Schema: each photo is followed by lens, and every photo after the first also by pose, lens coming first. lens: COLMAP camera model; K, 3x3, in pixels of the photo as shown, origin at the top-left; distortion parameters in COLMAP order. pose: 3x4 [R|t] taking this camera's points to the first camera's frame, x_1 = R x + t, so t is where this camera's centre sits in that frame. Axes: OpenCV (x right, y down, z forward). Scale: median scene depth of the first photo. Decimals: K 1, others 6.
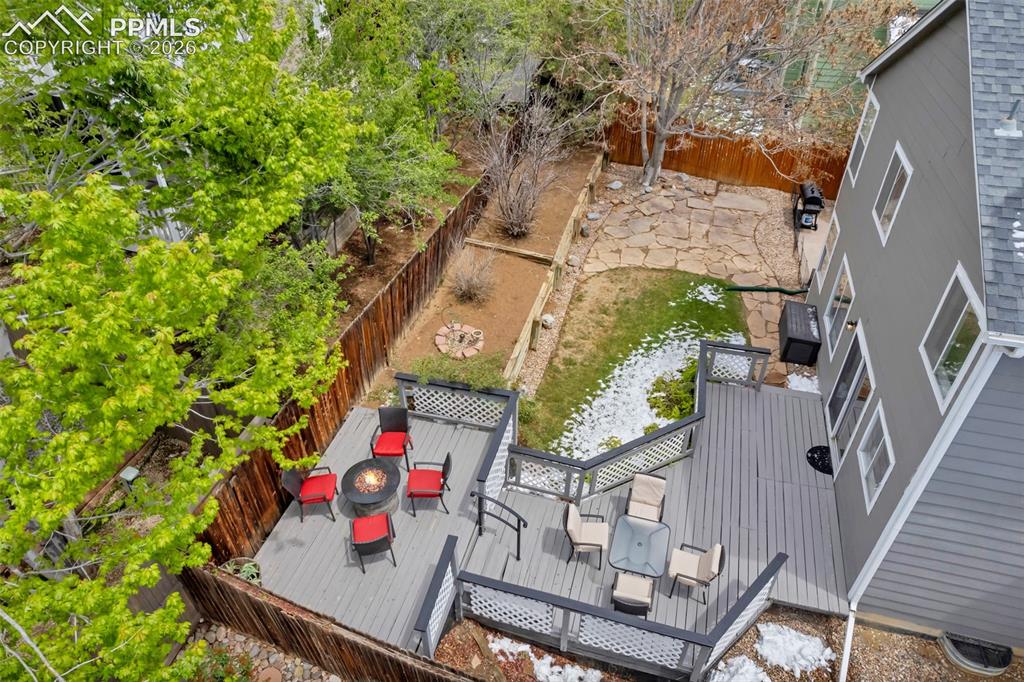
lens RADIAL K [[658.7, 0, 514.9], [0, 658.7, 334.5], [0, 0, 1]] dist [-0.062628, 0.062011]
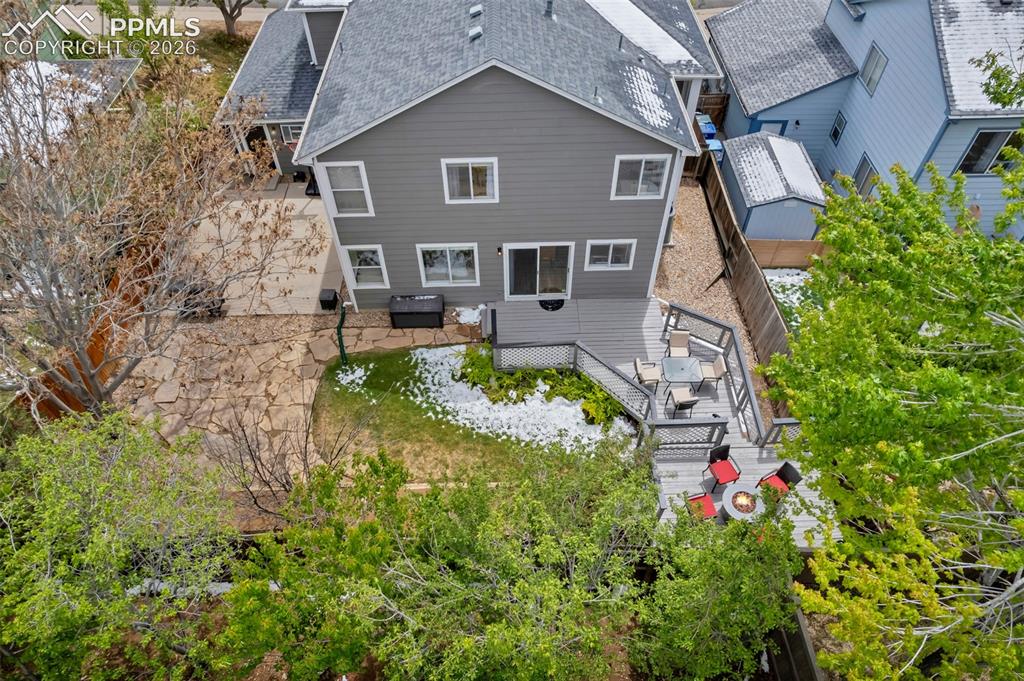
lens RADIAL K [[658.7, 0, 514.9], [0, 658.7, 334.0], [0, 0, 1]] dist [-0.062628, 0.062011]
pose [[-0.293139, -0.722307, 0.626372, -0.471157], [0.587038, 0.381128, 0.714233, -0.812730], [-0.754623, 0.577073, 0.312298, 0.492512]]
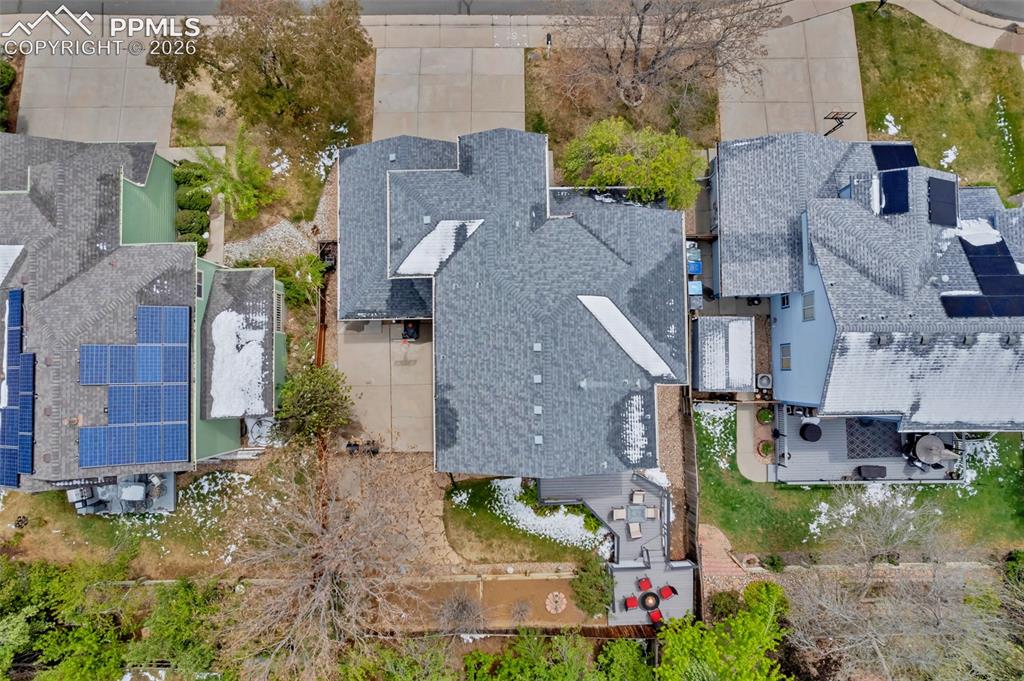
lens RADIAL K [[658.7, 0, 514.9], [0, 658.7, 334.0], [0, 0, 1]] dist [-0.062628, 0.062011]
pose [[-0.285867, -0.956429, 0.059367, 0.701861], [0.582419, -0.124214, 0.803342, -1.741795], [-0.760965, 0.264225, 0.592551, -0.500730]]
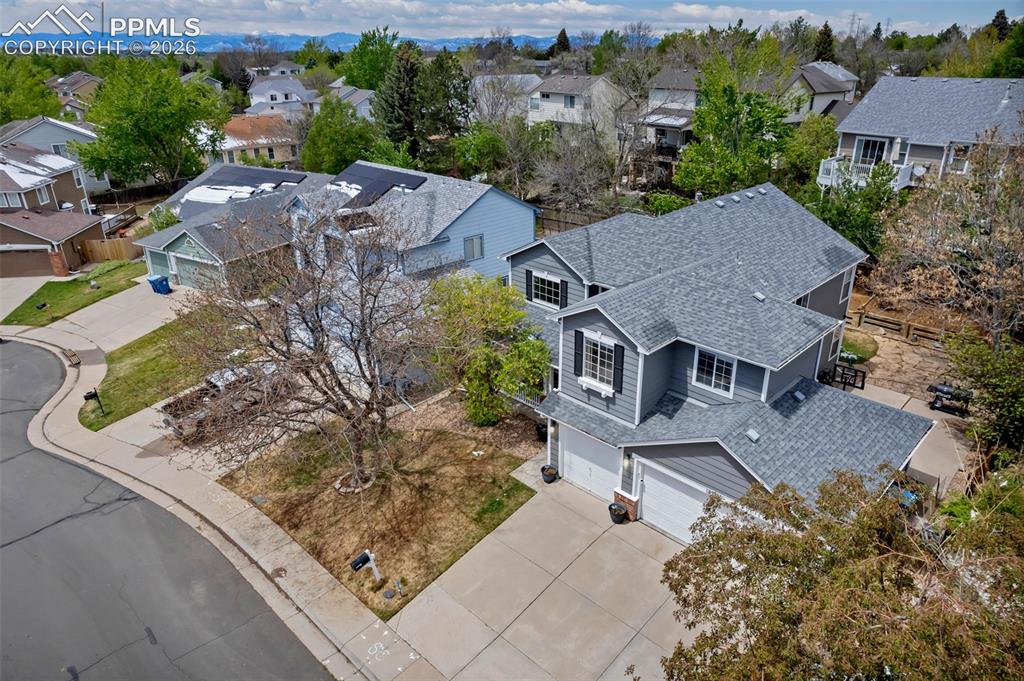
lens RADIAL K [[658.7, 0, 514.9], [0, 658.7, 334.0], [0, 0, 1]] dist [-0.062628, 0.062011]
pose [[-0.469787, 0.370318, -0.801352, 2.568353], [-0.525859, 0.611736, 0.590975, -0.806691], [0.709064, 0.699031, -0.092650, 0.560373]]
